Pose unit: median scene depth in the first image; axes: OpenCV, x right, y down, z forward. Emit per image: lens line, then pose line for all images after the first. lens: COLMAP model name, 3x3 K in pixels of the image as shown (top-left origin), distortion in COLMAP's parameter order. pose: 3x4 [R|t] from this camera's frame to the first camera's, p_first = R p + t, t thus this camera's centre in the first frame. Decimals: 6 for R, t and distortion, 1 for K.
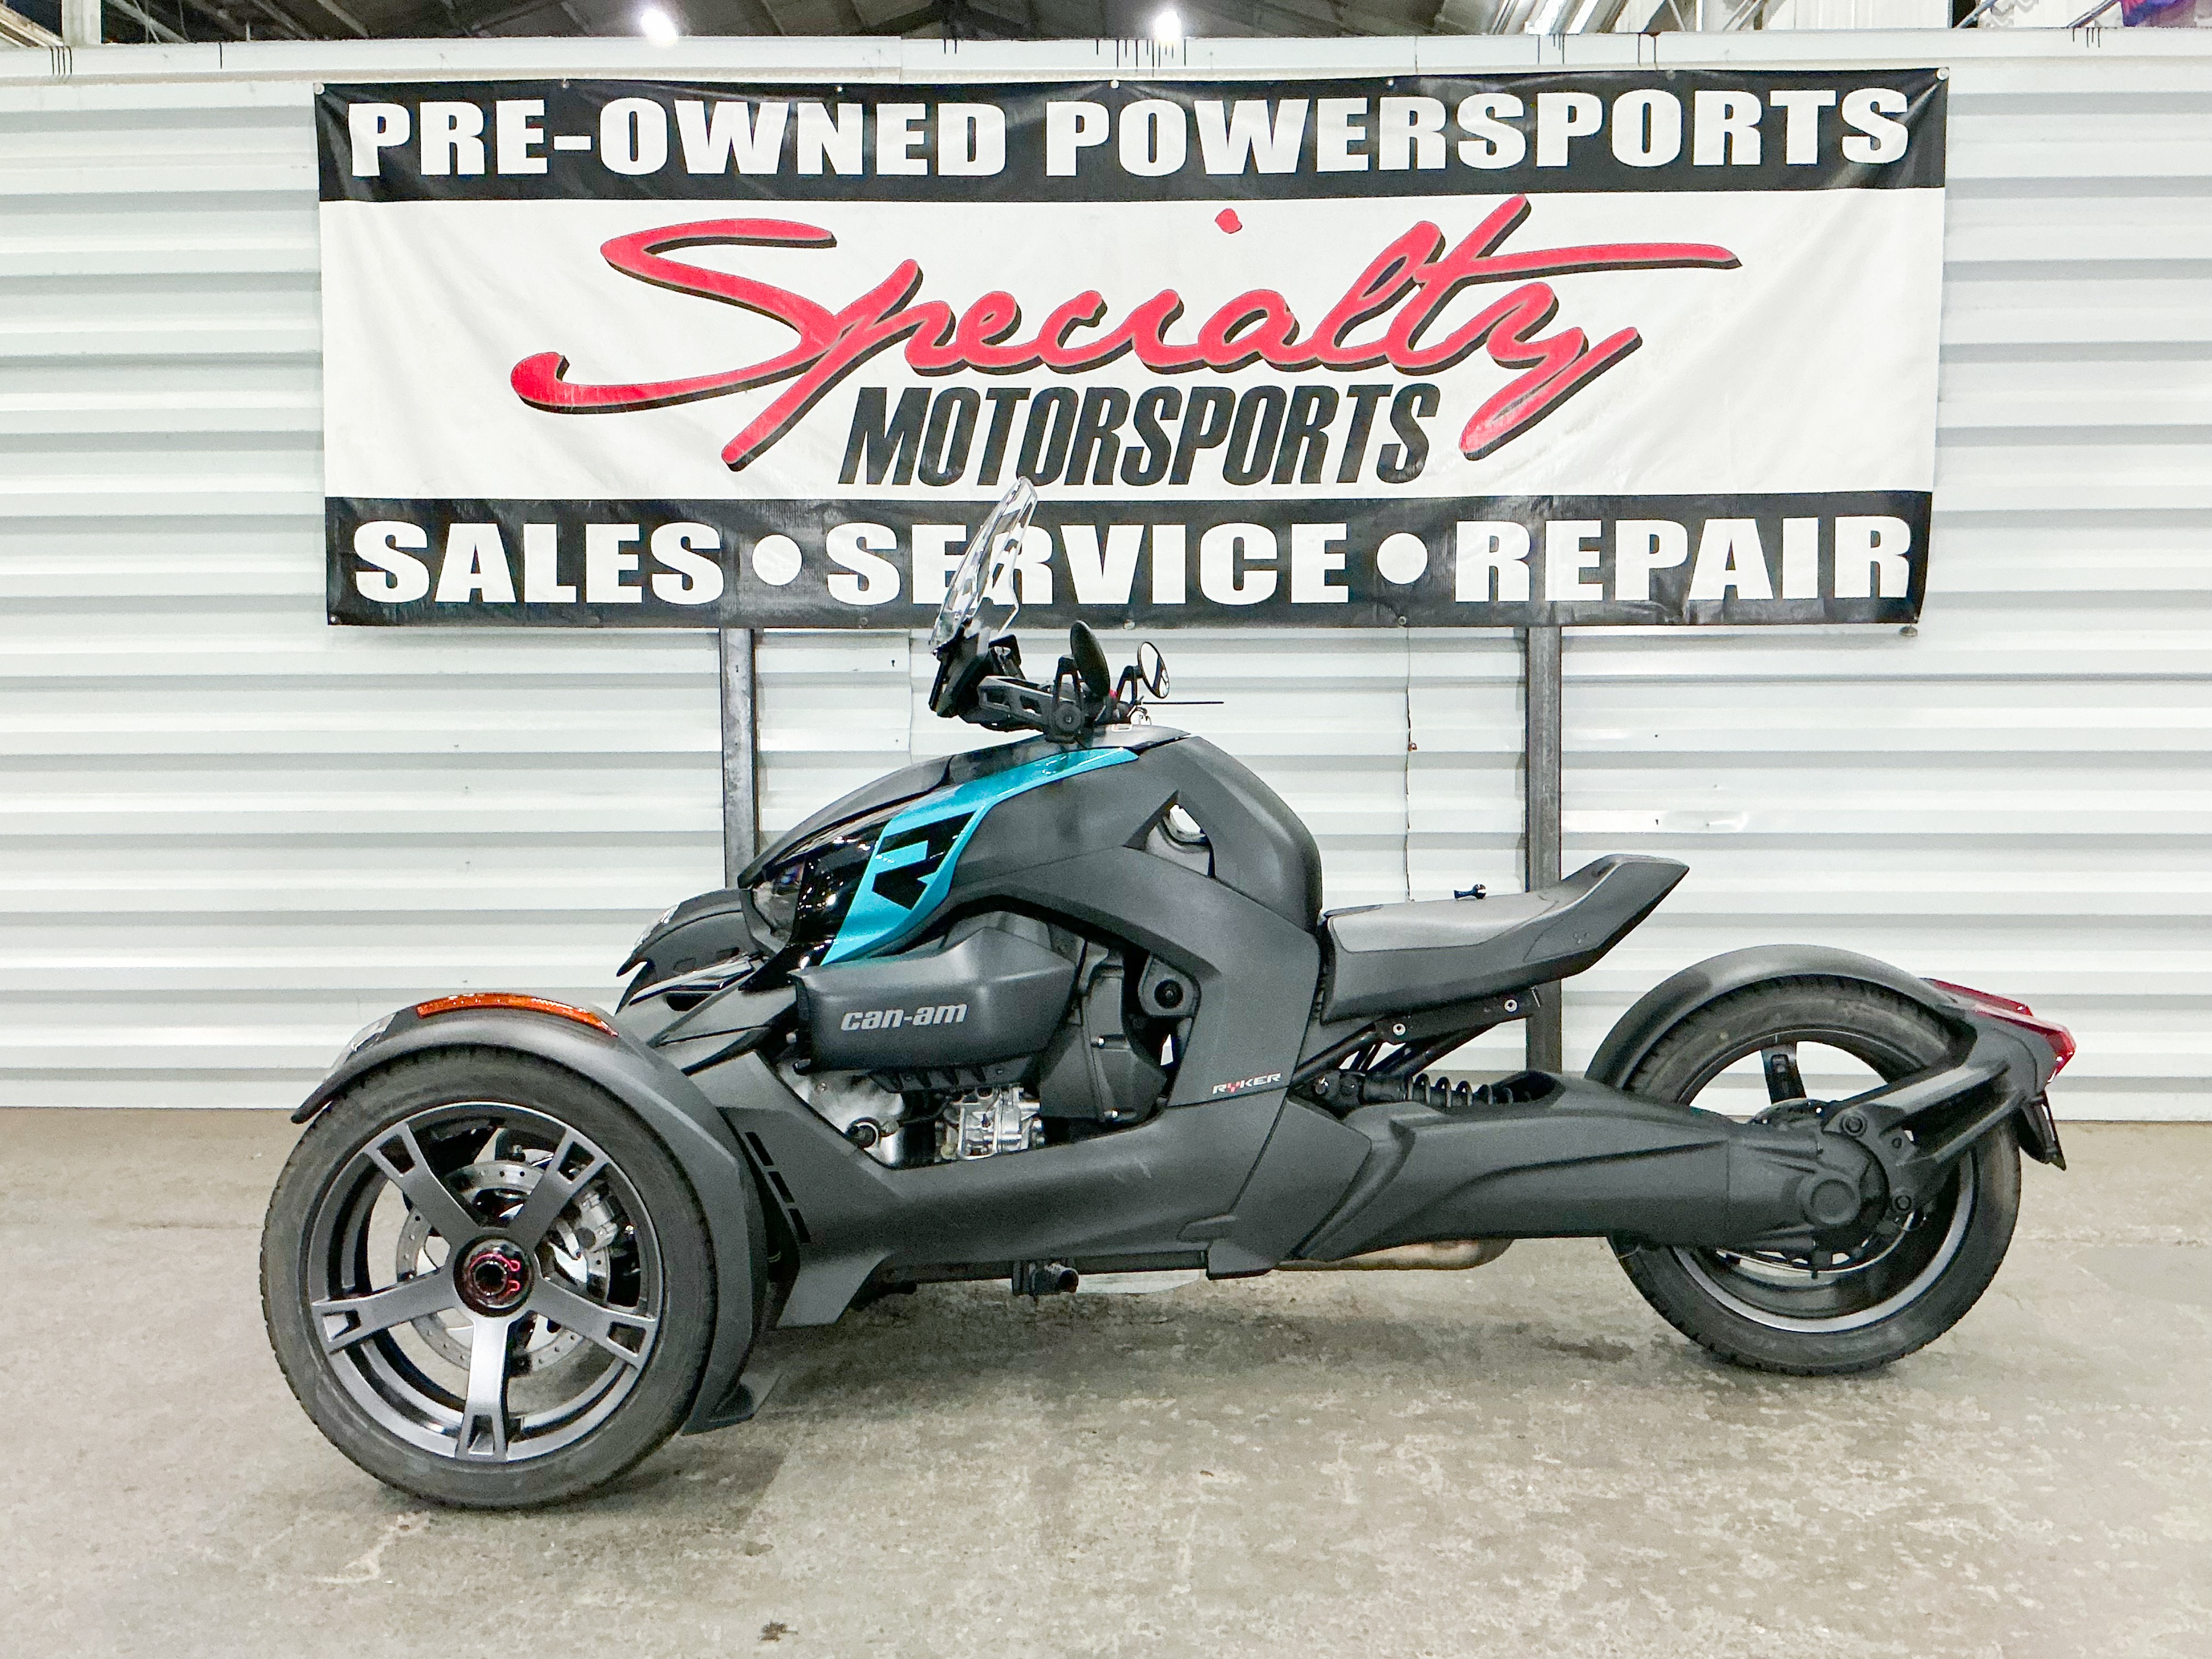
lens RADIAL K [[2212.1, 0, 1106.0], [0, 2212.1, 829.5], [0, 0, 1]] dist [0.169119, -0.390234]
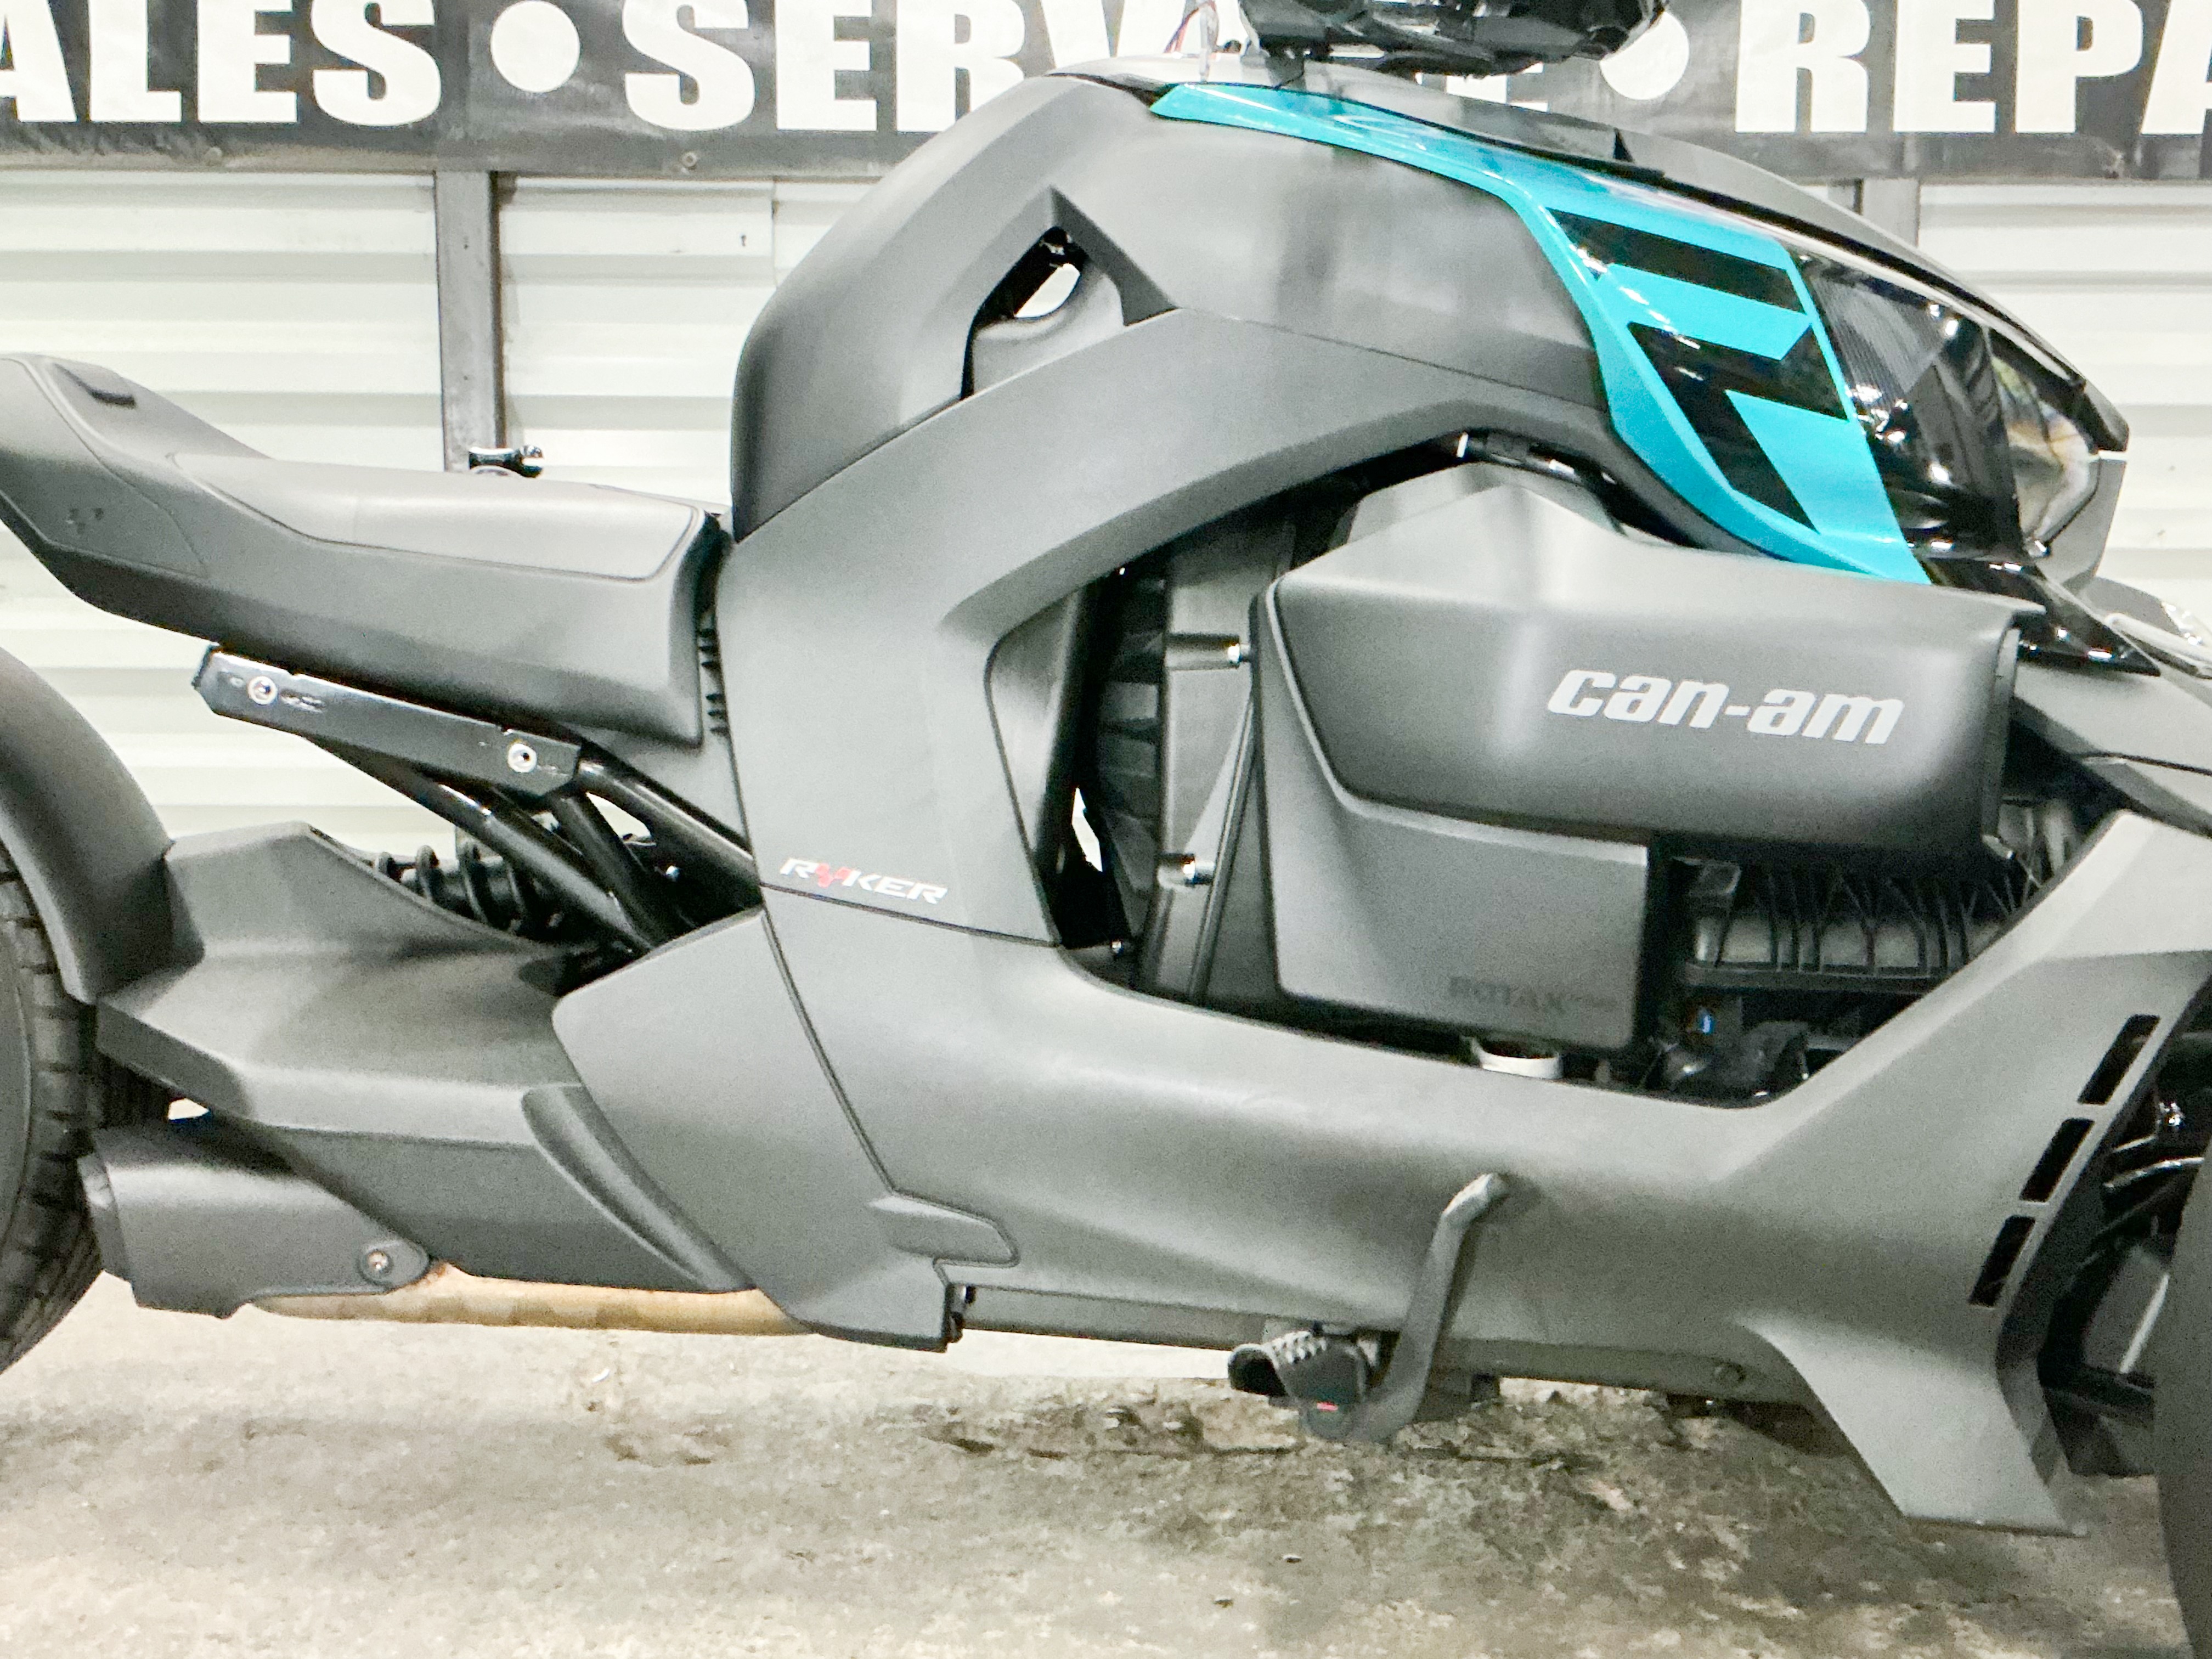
lens RADIAL K [[2524.3, 0, 1106.0], [0, 2524.3, 829.5], [0, 0, 1]] dist [0.193147, -0.467054]
pose [[0.999707, 0.007858, 0.022909, -0.017050], [-0.008594, 0.999444, 0.032208, 0.055784], [-0.022643, -0.032396, 0.999219, 0.345305]]
